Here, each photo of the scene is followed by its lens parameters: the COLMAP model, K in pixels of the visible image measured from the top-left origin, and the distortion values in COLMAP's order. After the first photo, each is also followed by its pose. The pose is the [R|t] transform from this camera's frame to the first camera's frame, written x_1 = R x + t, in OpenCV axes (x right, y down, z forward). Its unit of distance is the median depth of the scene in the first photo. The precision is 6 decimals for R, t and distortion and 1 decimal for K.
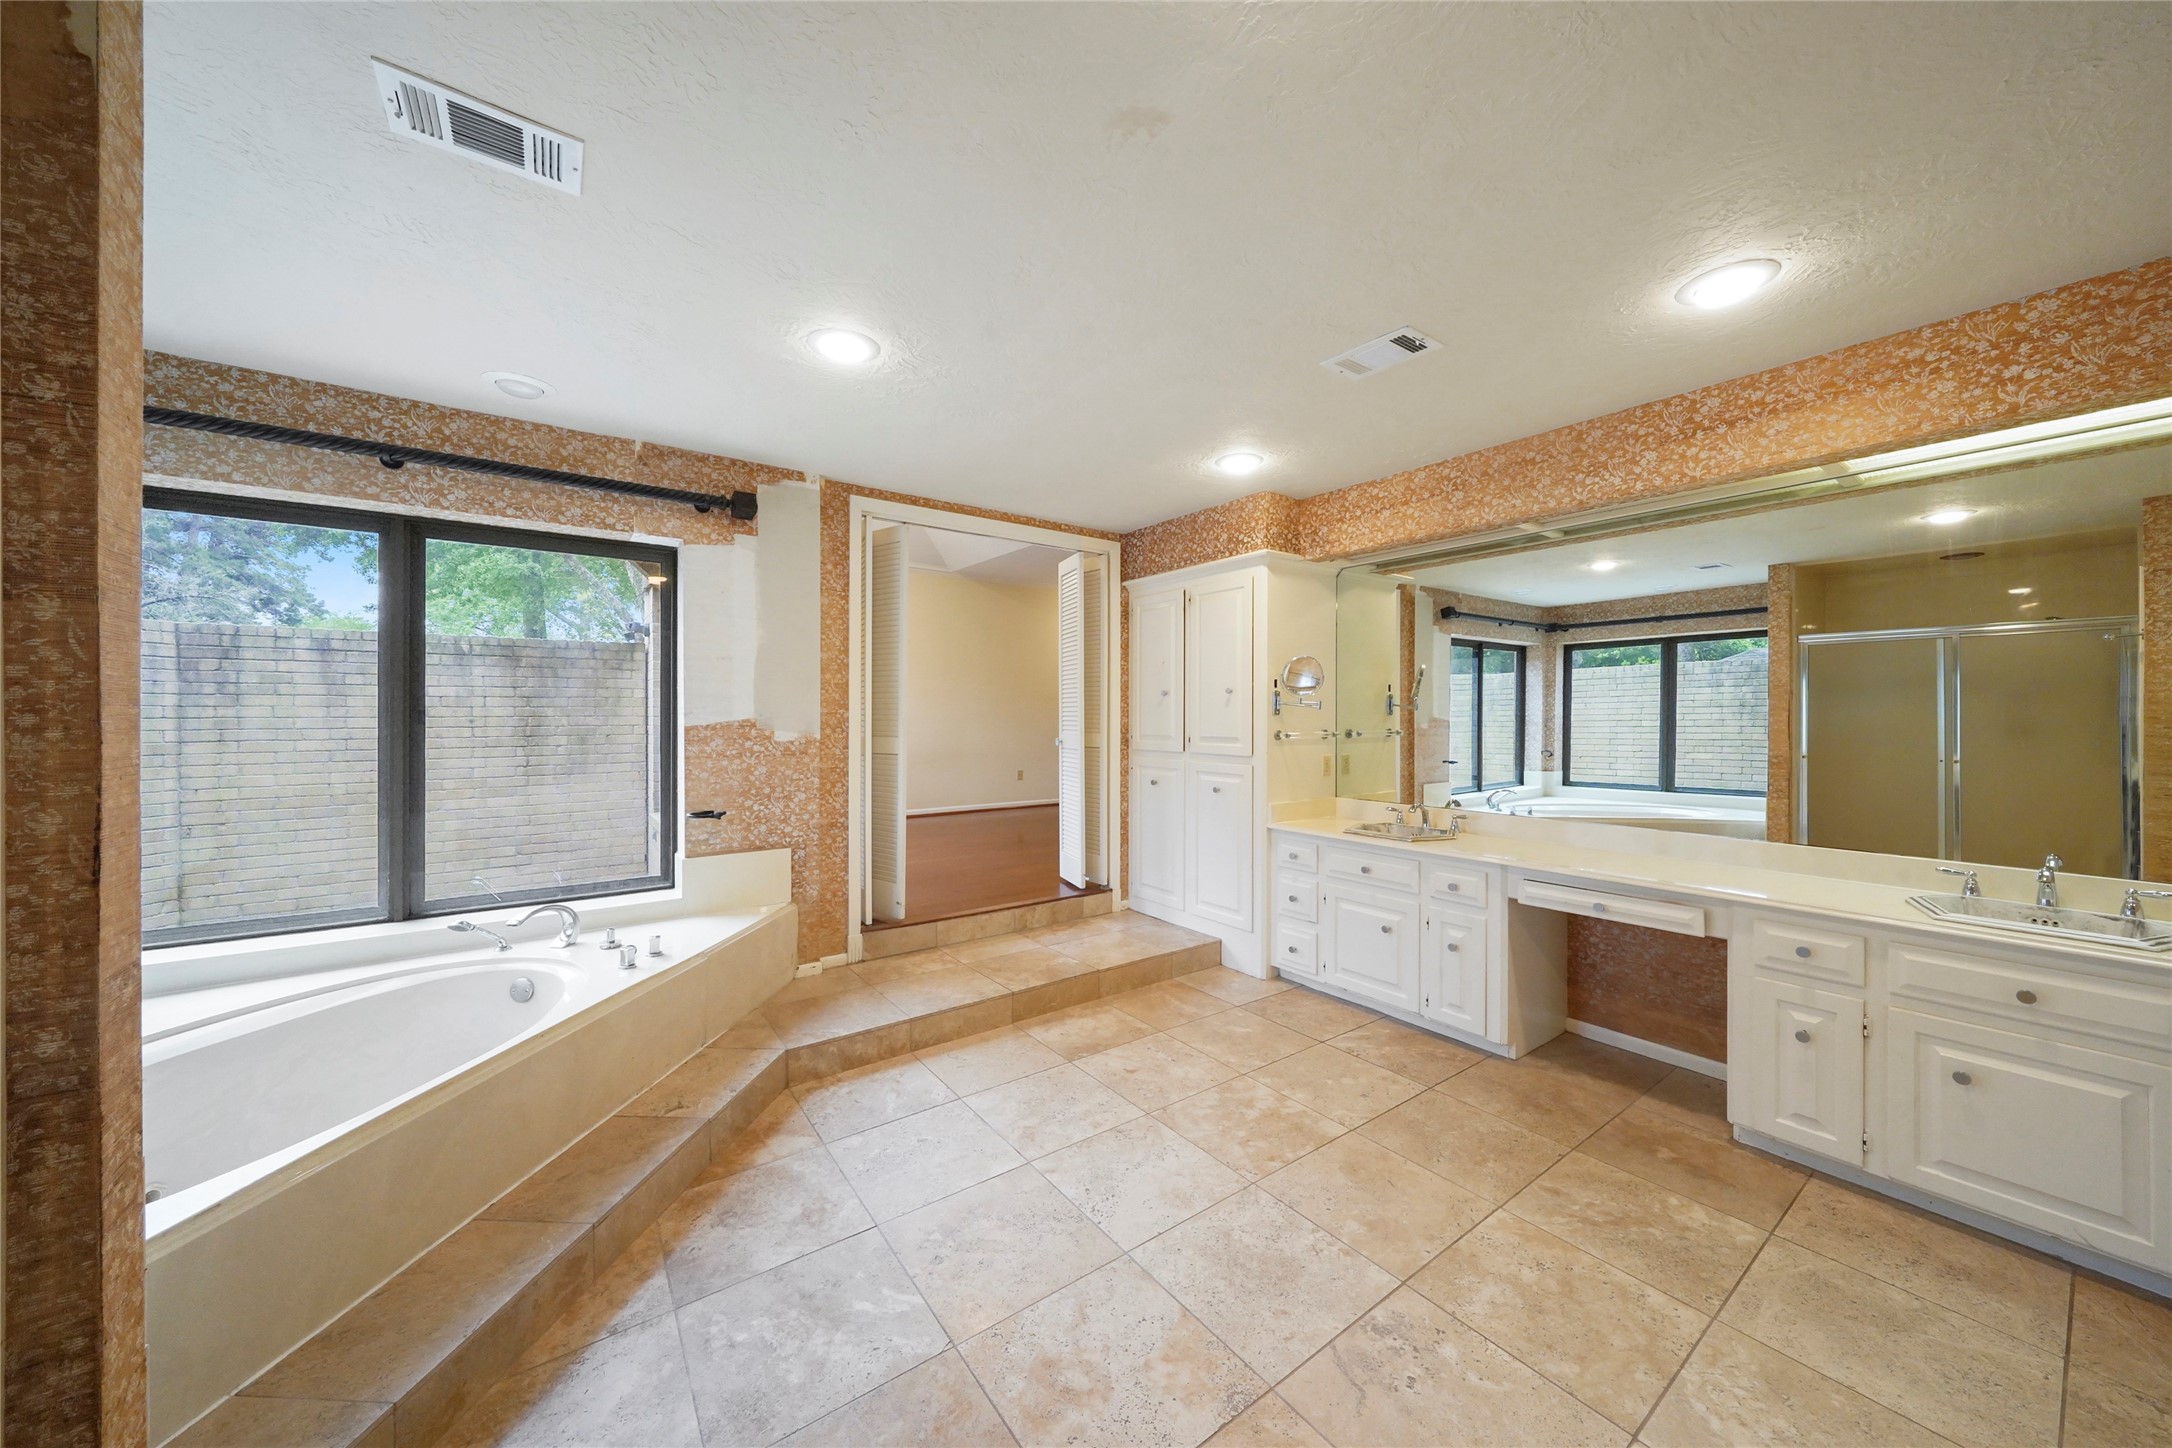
lens RADIAL K [[756.1, 0, 1092.1], [0, 756.1, 719.0], [0, 0, 1]] dist [-0.006167, -0.000244]
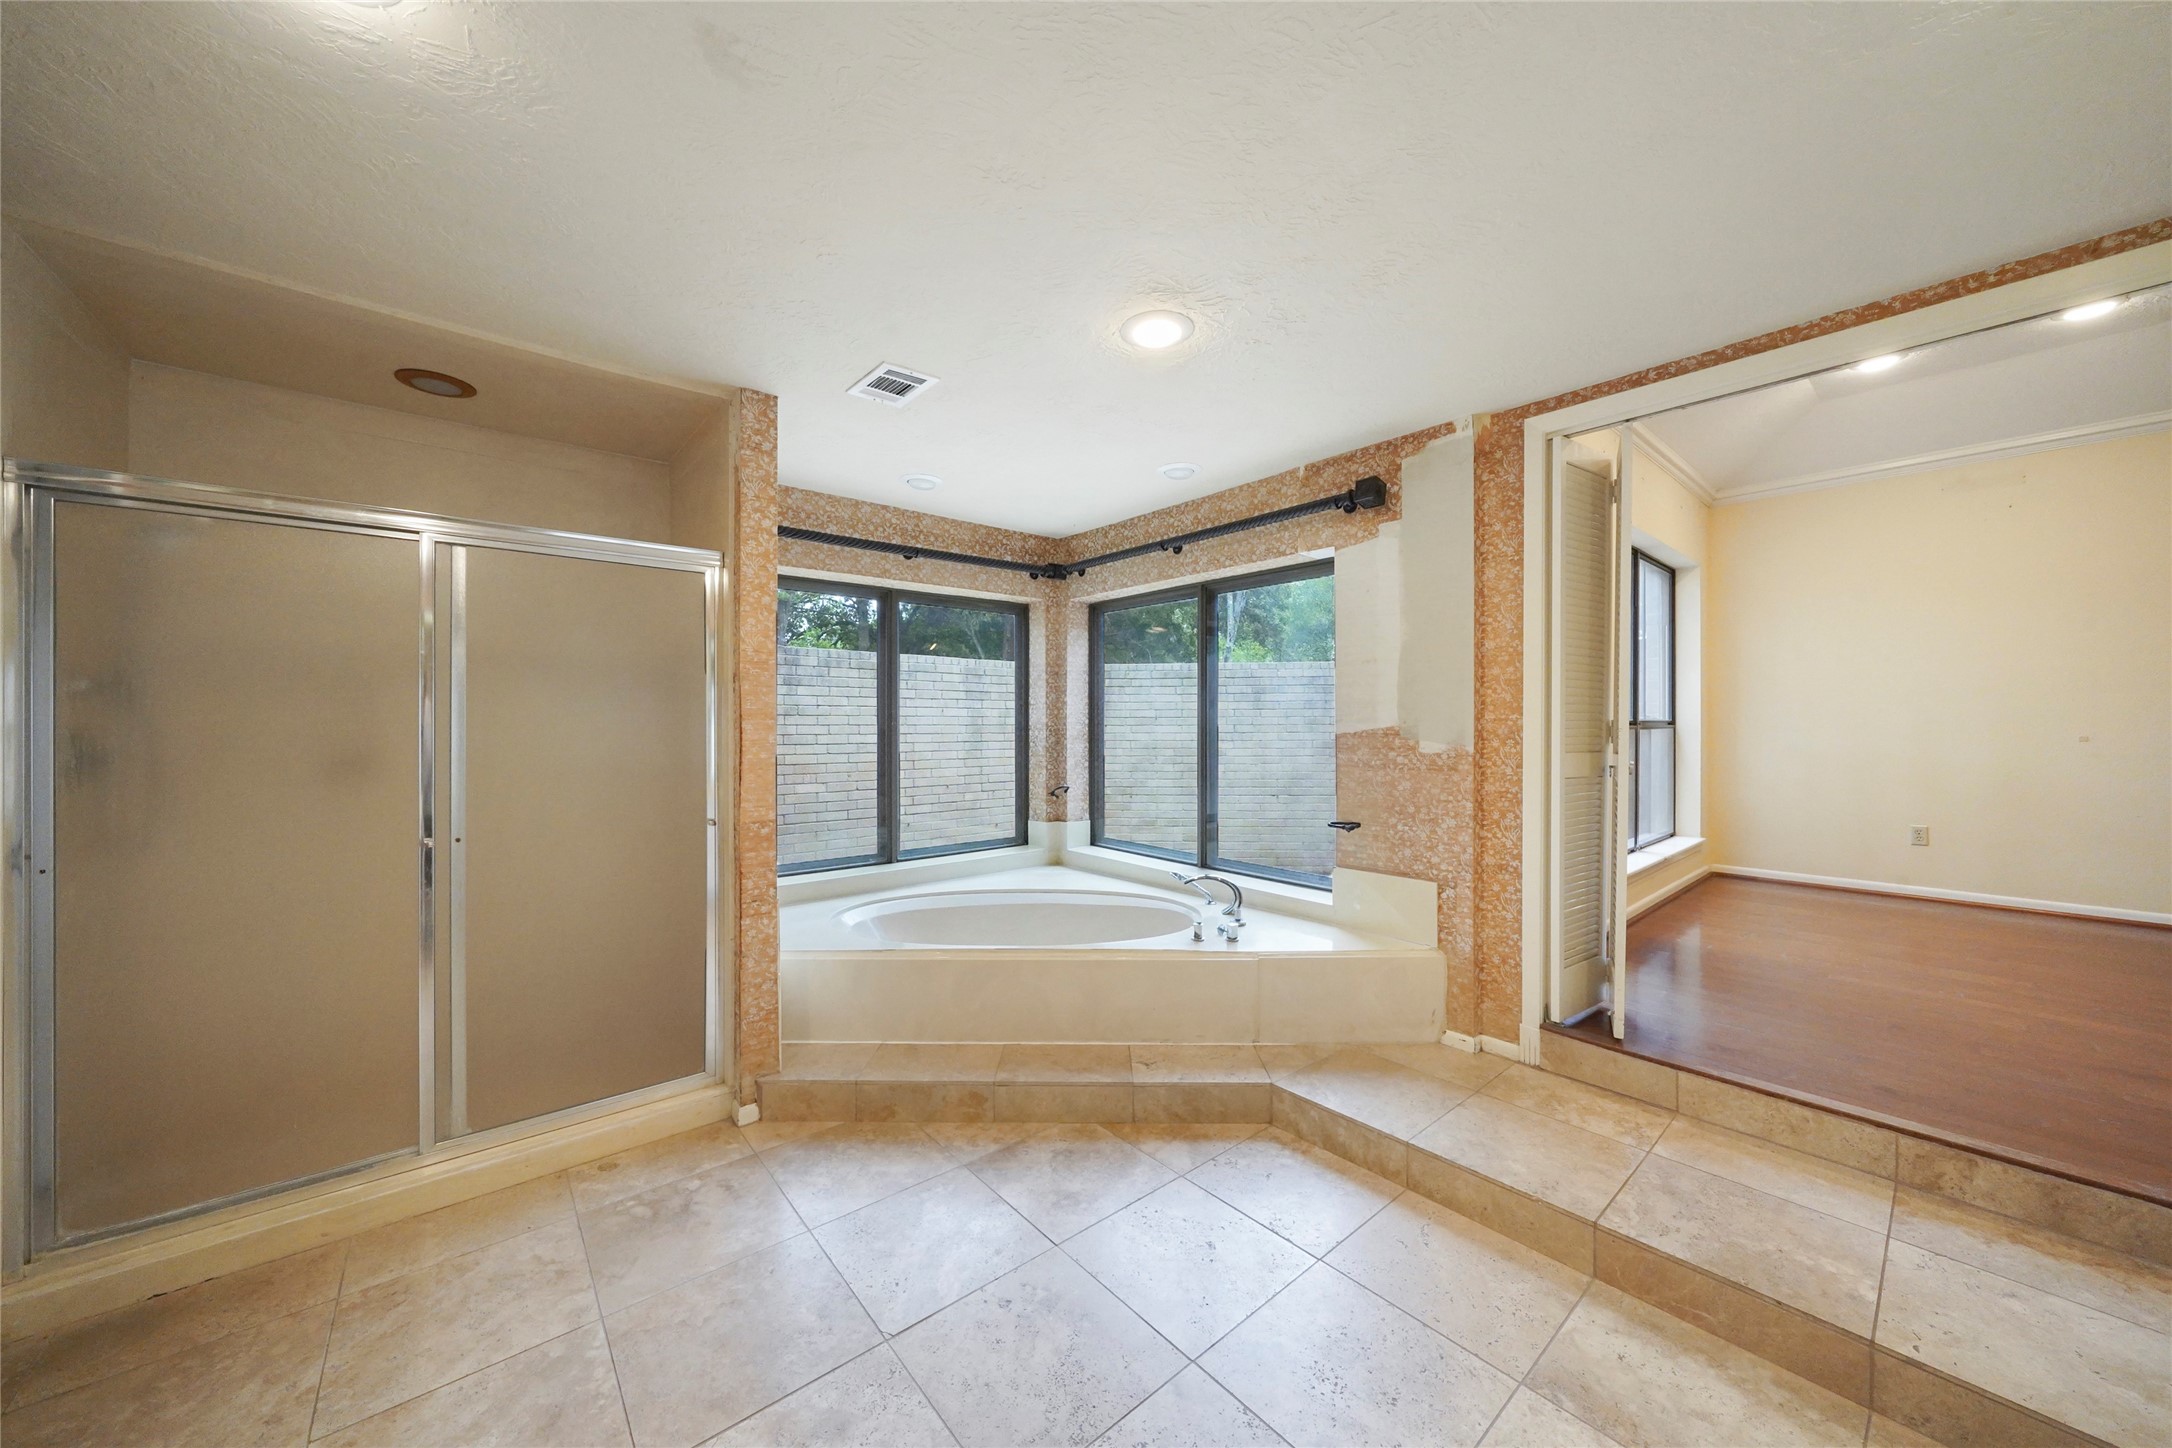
lens RADIAL K [[756.1, 0, 1091.0], [0, 756.1, 723.6], [0, 0, 1]] dist [-0.006167, -0.000244]
pose [[0.065447, 0.001216, -0.997855, 0.413707], [-0.003468, 0.999993, 0.000991, -0.003219], [0.997850, 0.003396, 0.065451, 0.584835]]
